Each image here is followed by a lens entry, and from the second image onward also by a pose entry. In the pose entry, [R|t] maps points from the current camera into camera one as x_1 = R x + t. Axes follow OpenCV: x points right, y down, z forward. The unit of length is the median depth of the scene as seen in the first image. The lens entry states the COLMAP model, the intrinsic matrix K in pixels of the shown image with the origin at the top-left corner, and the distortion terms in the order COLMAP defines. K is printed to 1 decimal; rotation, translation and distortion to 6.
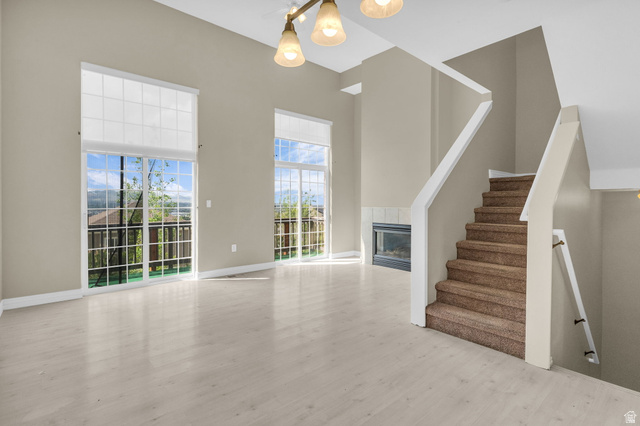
lens RADIAL K [[311.1, 0, 326.3], [0, 311.1, 210.4], [0, 0, 1]] dist [0.002456, 0.000112]
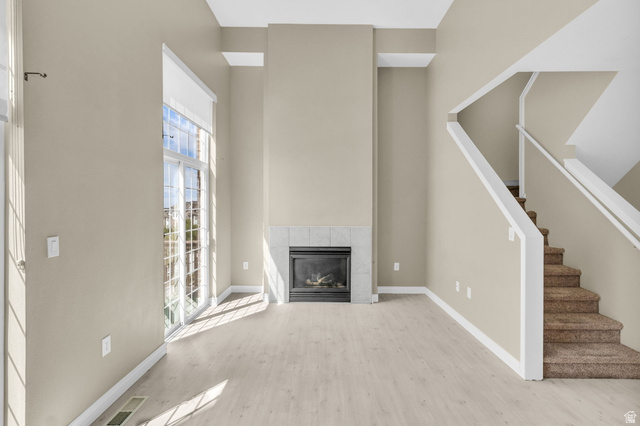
lens RADIAL K [[311.1, 0, 324.7], [0, 311.1, 210.8], [0, 0, 1]] dist [0.002456, 0.000112]
pose [[0.661551, -0.012618, 0.749794, -0.380769], [0.012668, 0.999904, 0.005650, -0.053163], [-0.749793, 0.005760, 0.661647, 0.469210]]
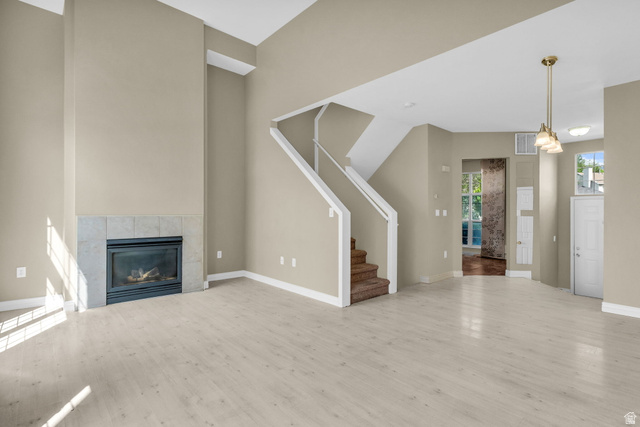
lens RADIAL K [[311.1, 0, 322.7], [0, 311.1, 214.9], [0, 0, 1]] dist [0.002456, 0.000112]
pose [[-0.014116, -0.013096, 0.999815, -0.531983], [0.014831, 0.999801, 0.013305, -0.014338], [-0.999790, 0.015016, -0.013919, 0.602443]]
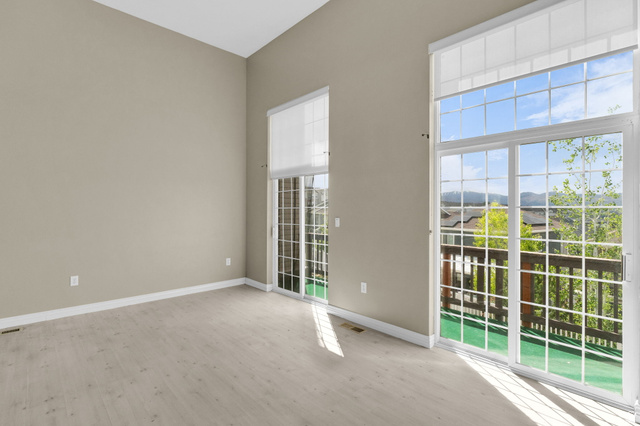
lens RADIAL K [[311.1, 0, 320.1], [0, 311.1, 212.0], [0, 0, 1]] dist [0.002456, 0.000112]
pose [[0.026789, 0.008739, -0.999603, 0.362816], [-0.020460, 0.999757, 0.008192, -0.046905], [0.999432, 0.020232, 0.026961, 0.816675]]
